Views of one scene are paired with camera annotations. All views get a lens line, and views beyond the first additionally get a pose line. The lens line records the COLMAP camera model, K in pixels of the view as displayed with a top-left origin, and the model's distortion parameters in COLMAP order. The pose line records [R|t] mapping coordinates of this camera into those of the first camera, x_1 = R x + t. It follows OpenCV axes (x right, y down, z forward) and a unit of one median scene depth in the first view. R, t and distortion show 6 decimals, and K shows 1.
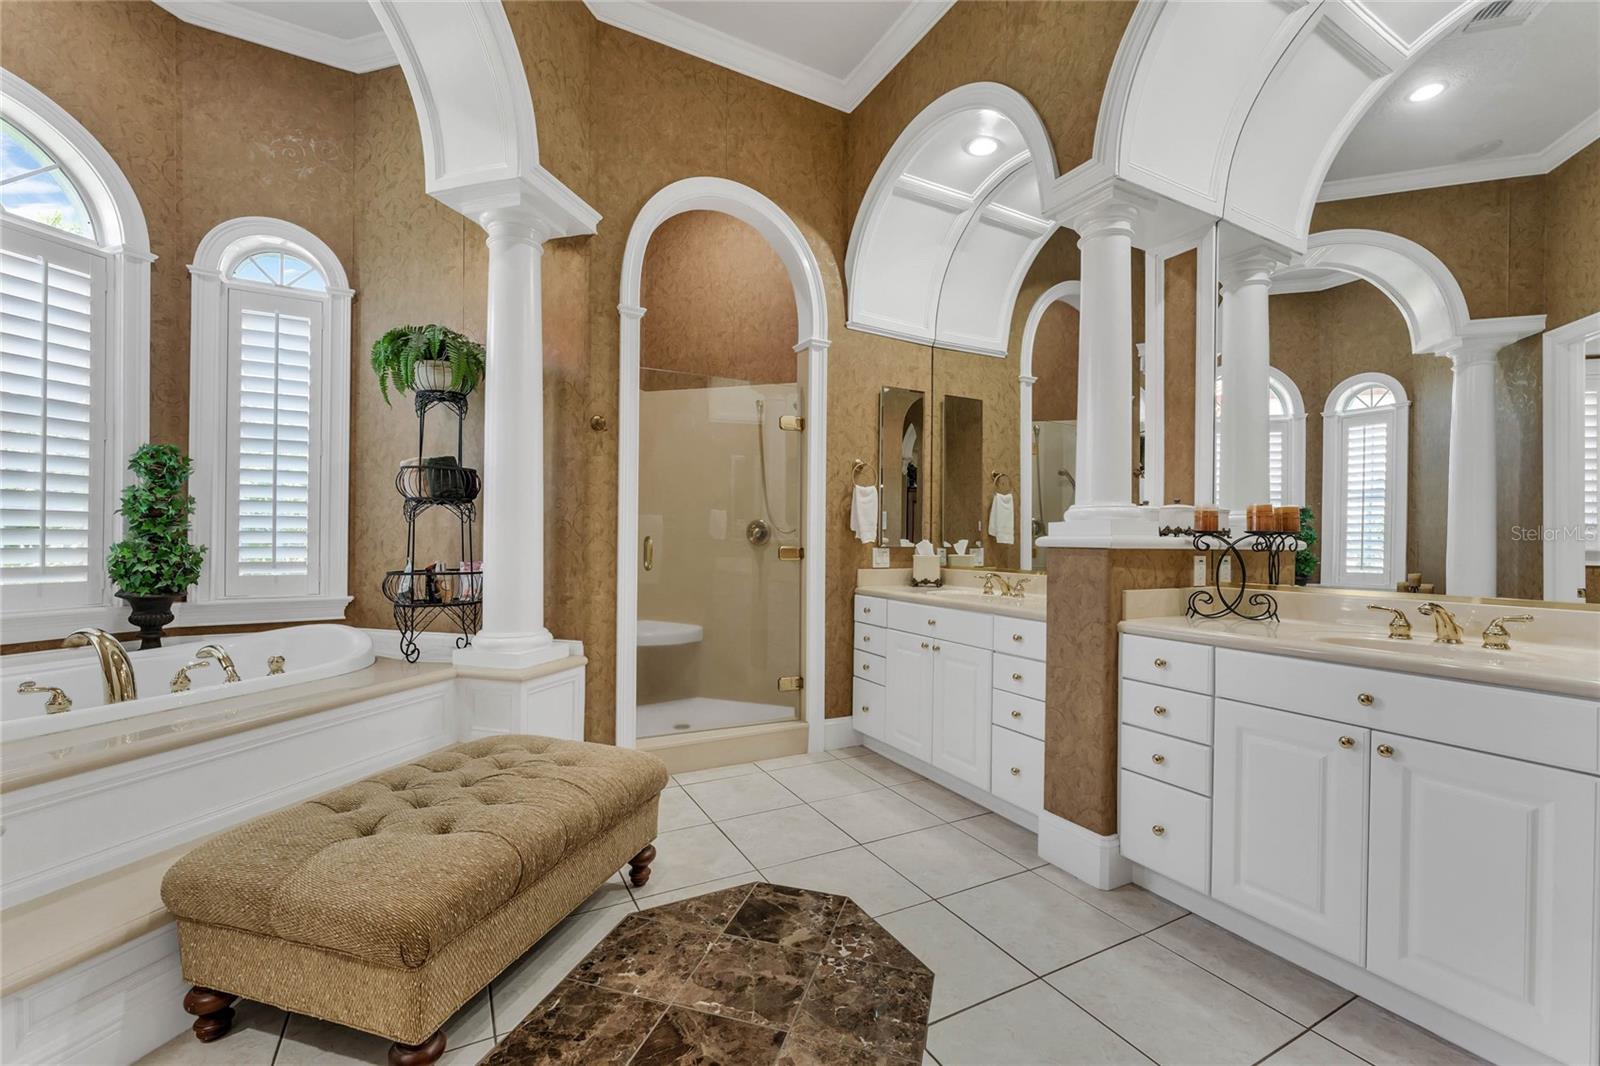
lens RADIAL K [[651.5, 0, 799.1], [0, 651.5, 540.0], [0, 0, 1]] dist [-0.000754, -0.000842]
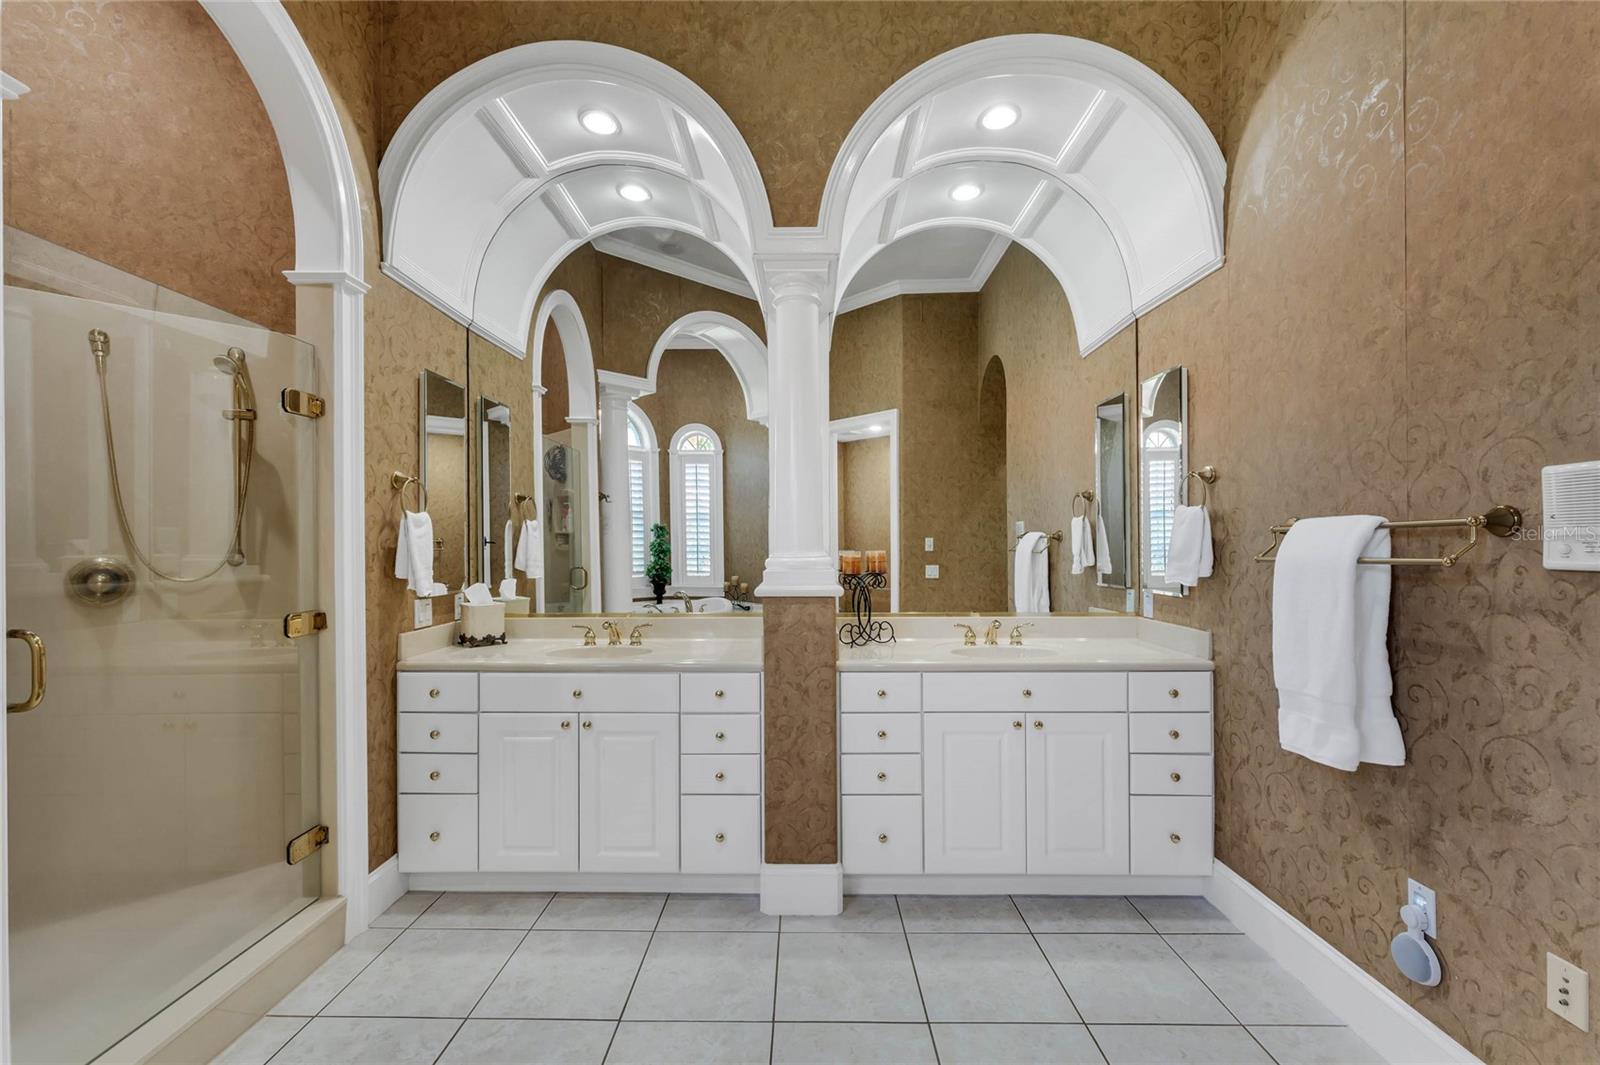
lens RADIAL K [[651.5, 0, 796.9], [0, 651.5, 537.2], [0, 0, 1]] dist [-0.000754, -0.000842]
pose [[0.490496, -0.008820, 0.871399, -0.292386], [0.010072, 0.999939, 0.004452, -0.053572], [-0.871385, 0.006593, 0.490556, 0.306841]]
